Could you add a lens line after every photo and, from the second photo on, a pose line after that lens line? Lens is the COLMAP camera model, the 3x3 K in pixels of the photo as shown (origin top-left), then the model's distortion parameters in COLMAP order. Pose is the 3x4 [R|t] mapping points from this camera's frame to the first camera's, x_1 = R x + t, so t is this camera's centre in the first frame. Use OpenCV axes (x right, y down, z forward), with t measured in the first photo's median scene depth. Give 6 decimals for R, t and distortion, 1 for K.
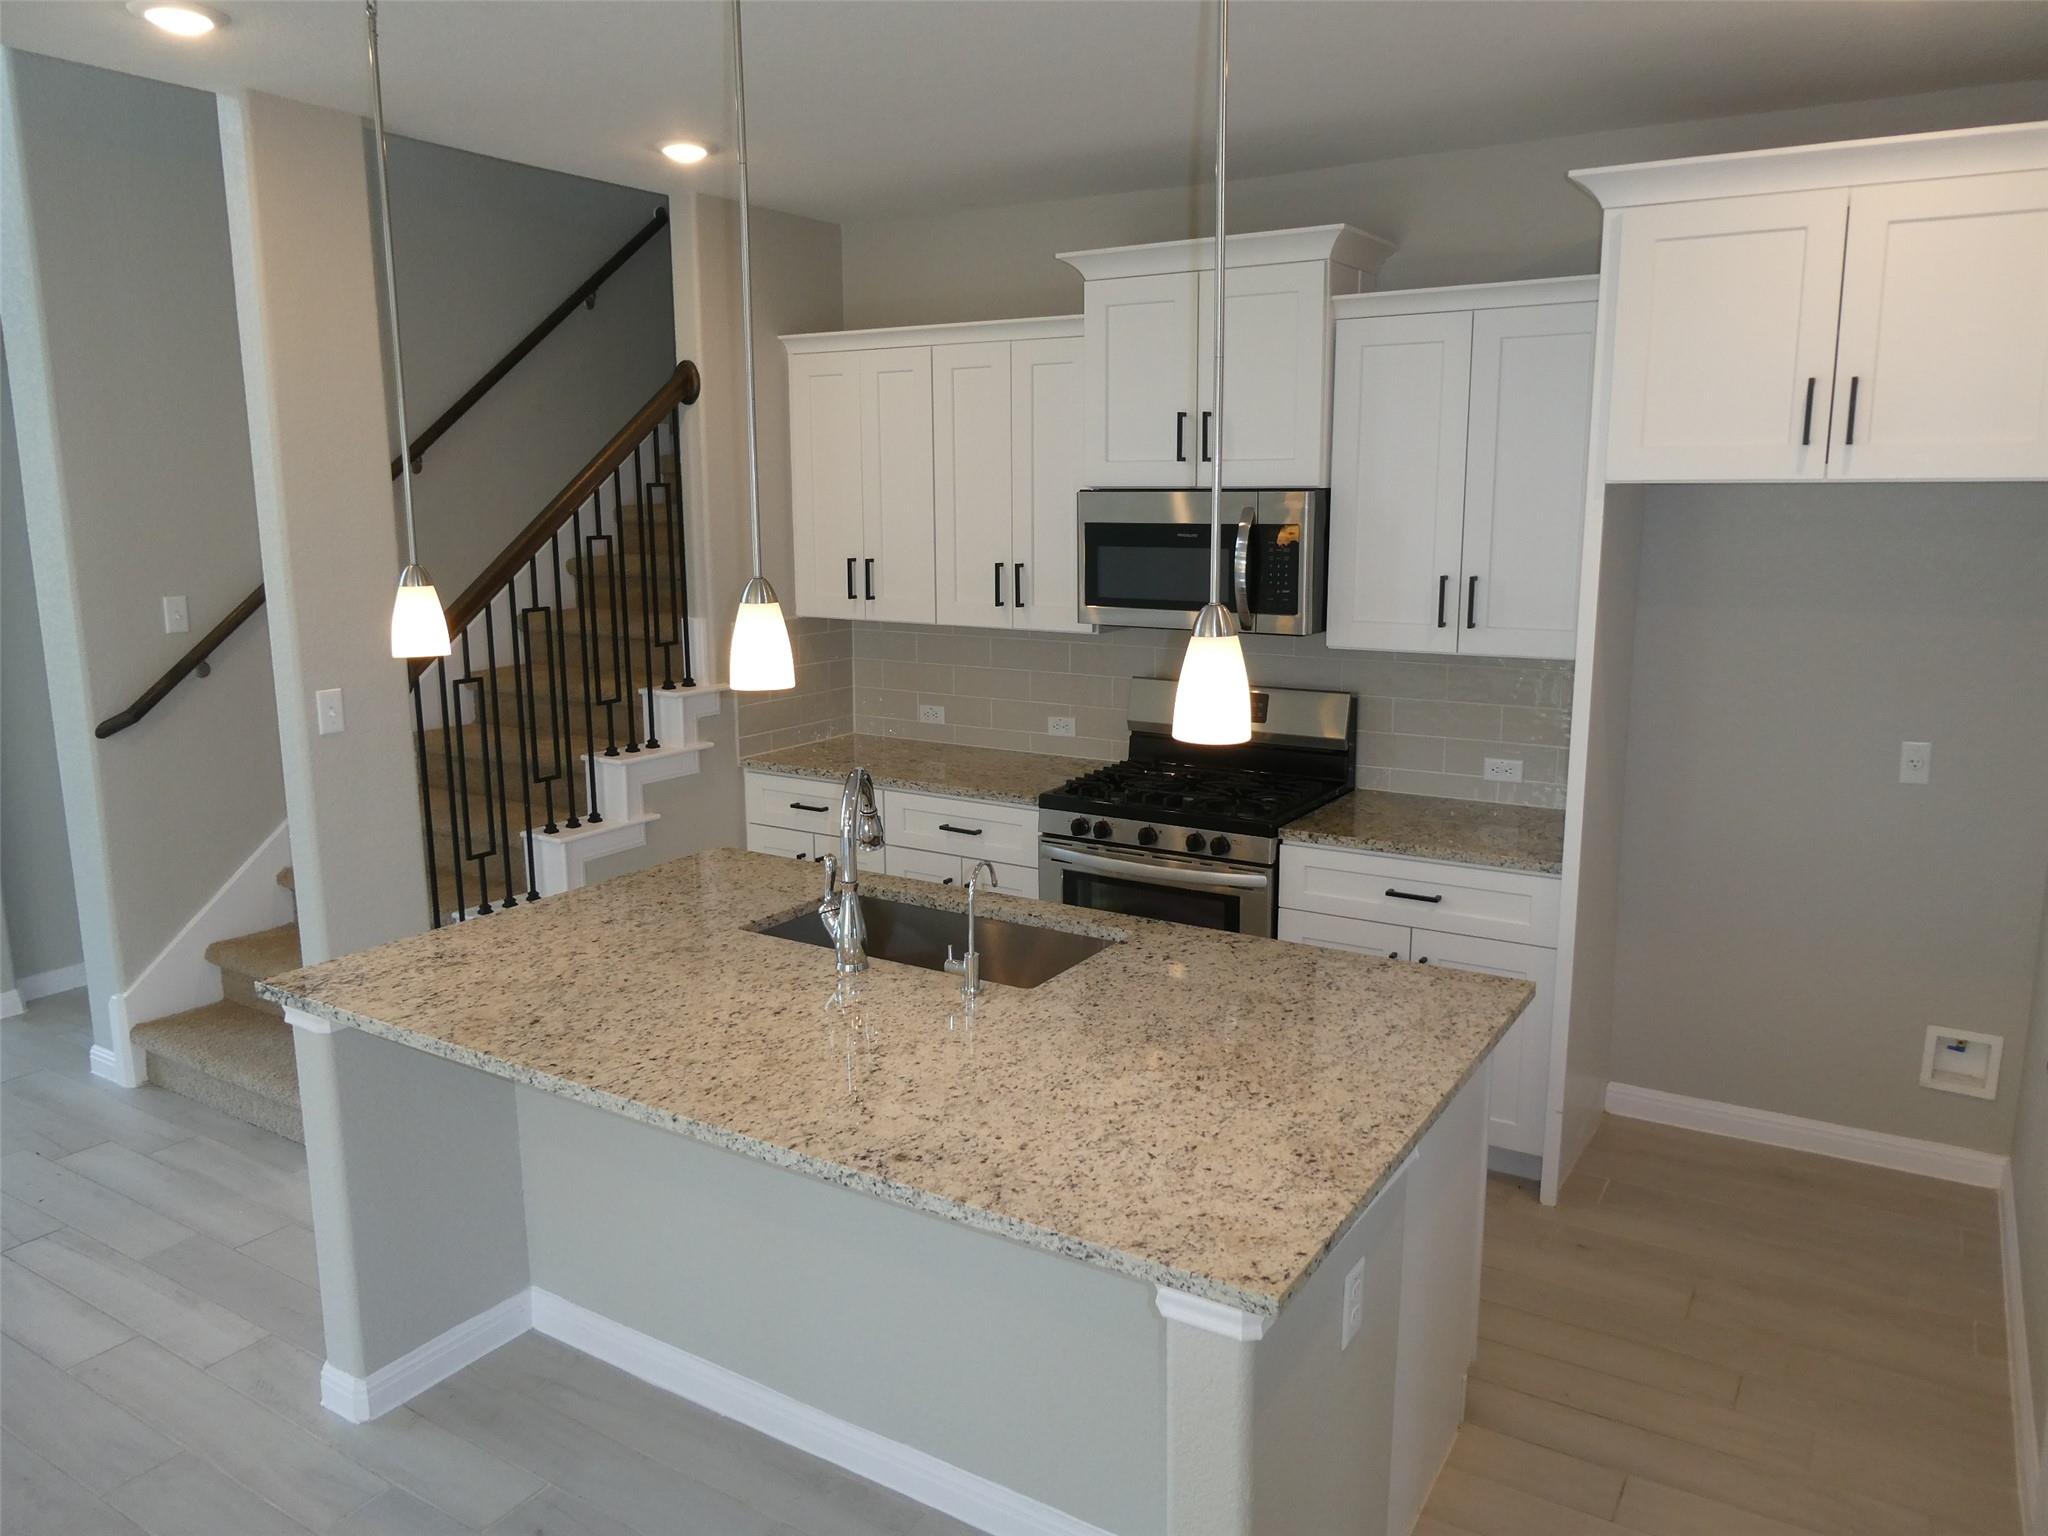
lens RADIAL K [[1447.9, 0, 1038.8], [0, 1447.9, 759.6], [0, 0, 1]] dist [-0.022453, 0.002551]
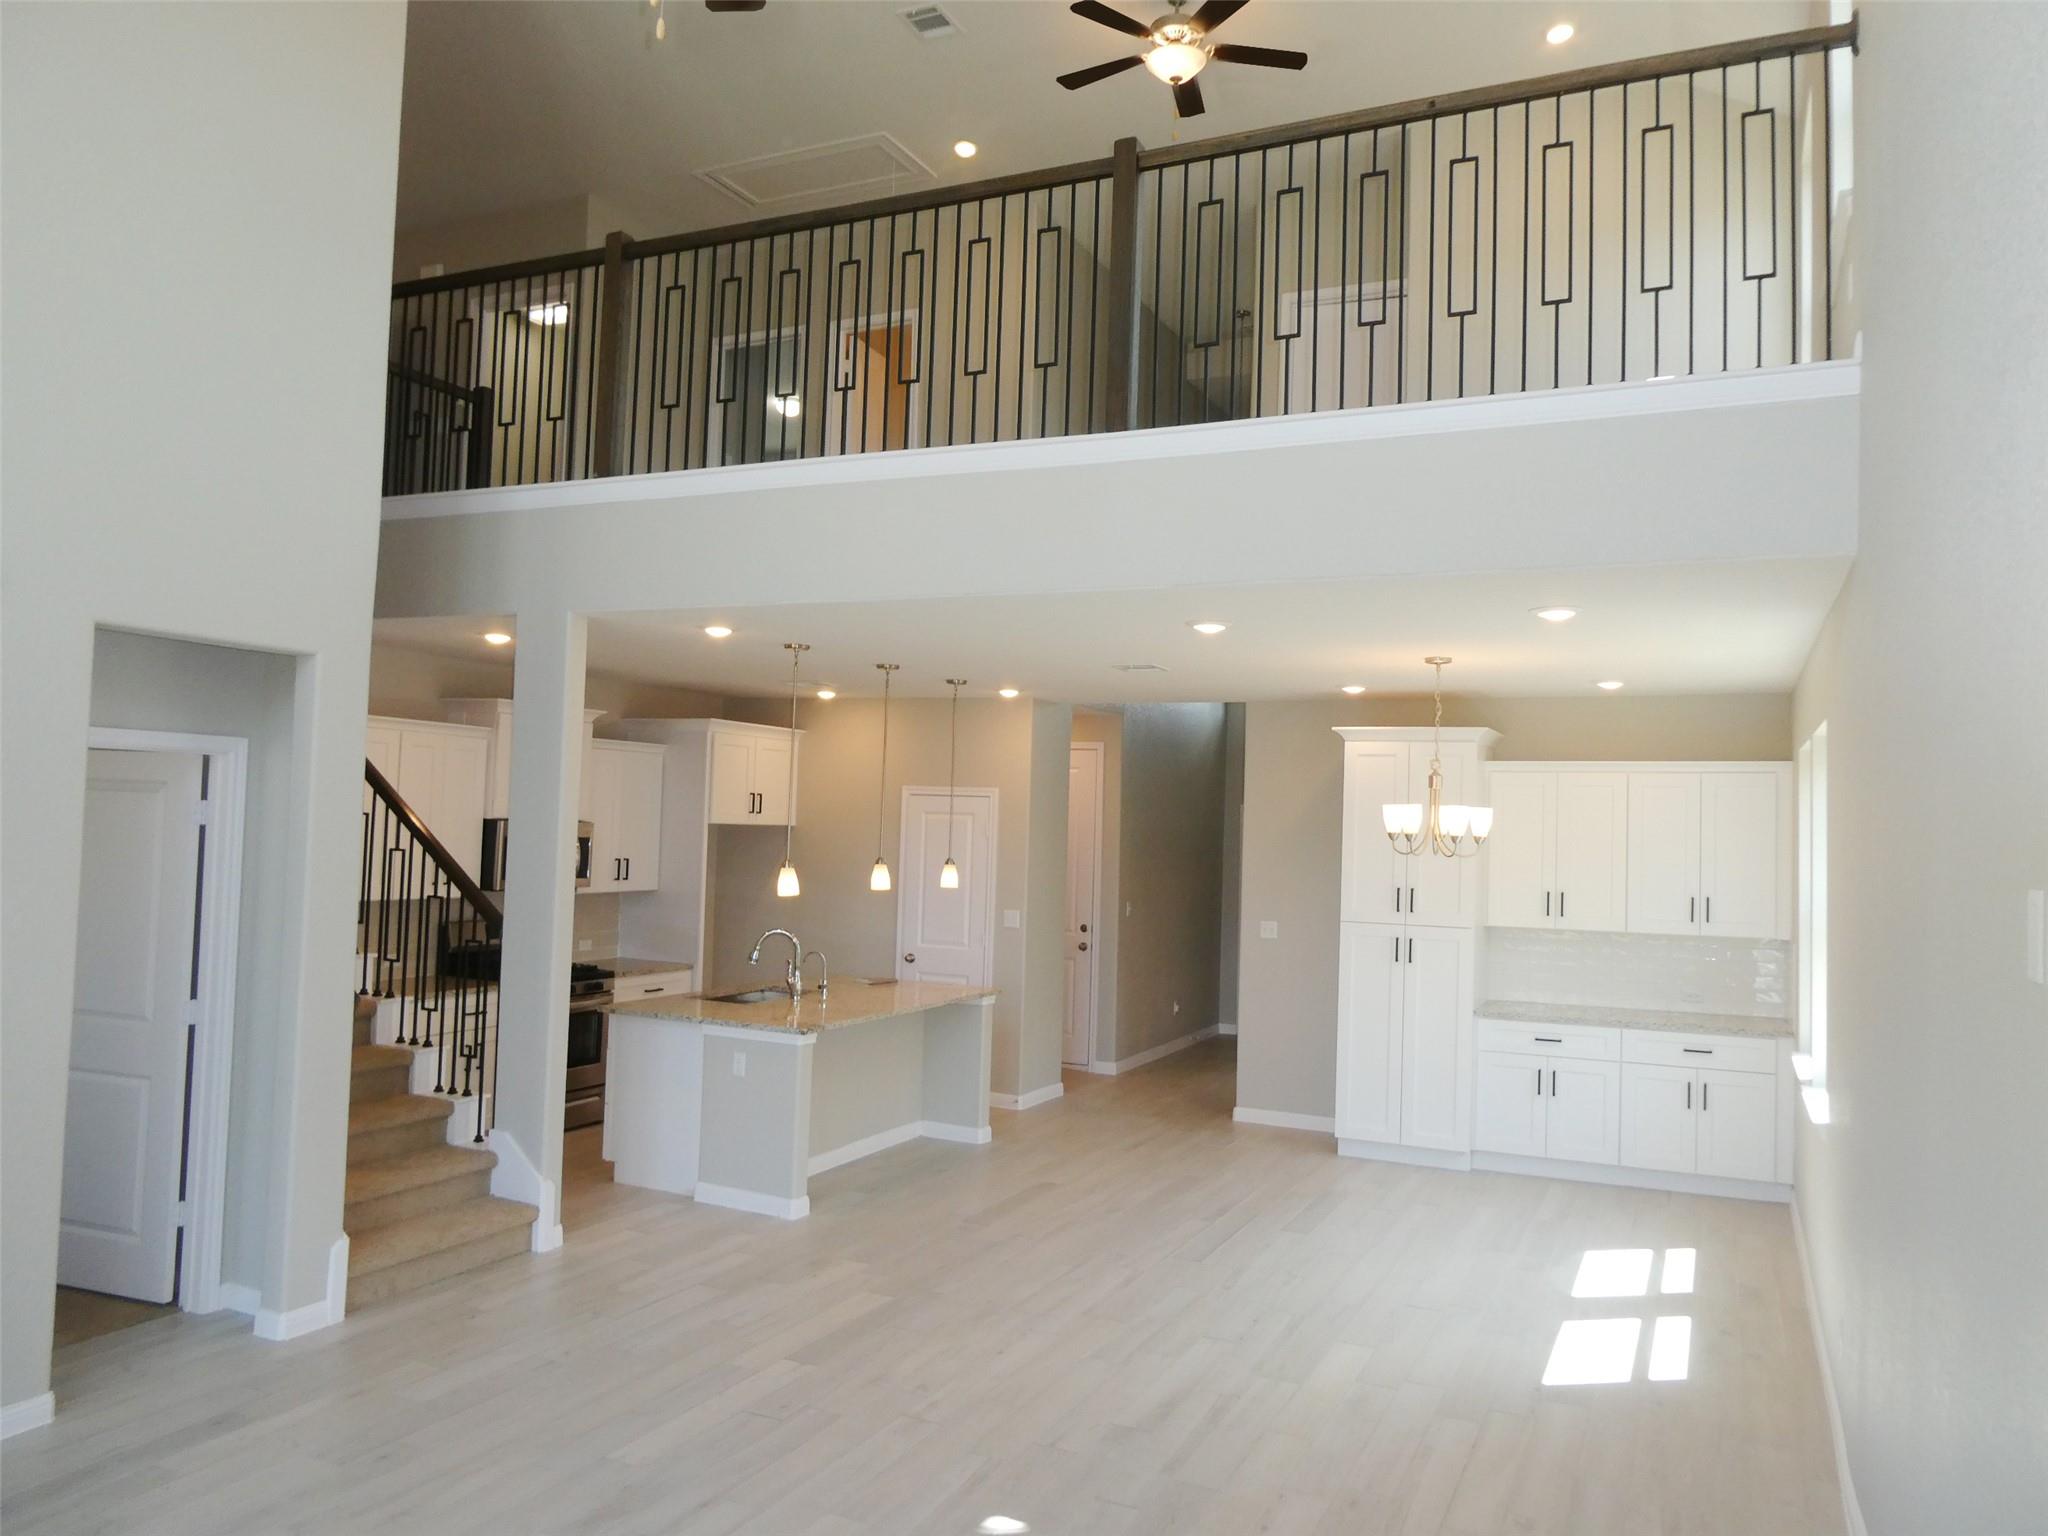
lens RADIAL K [[1424.8, 0, 1085.1], [0, 1424.8, 767.1], [0, 0, 1]] dist [-0.029747, -0.001168]
pose [[-0.143037, 0.040114, 0.988904, -2.230365], [0.143371, 0.989479, -0.019400, -0.127650], [-0.979278, 0.139005, -0.147284, 0.602813]]
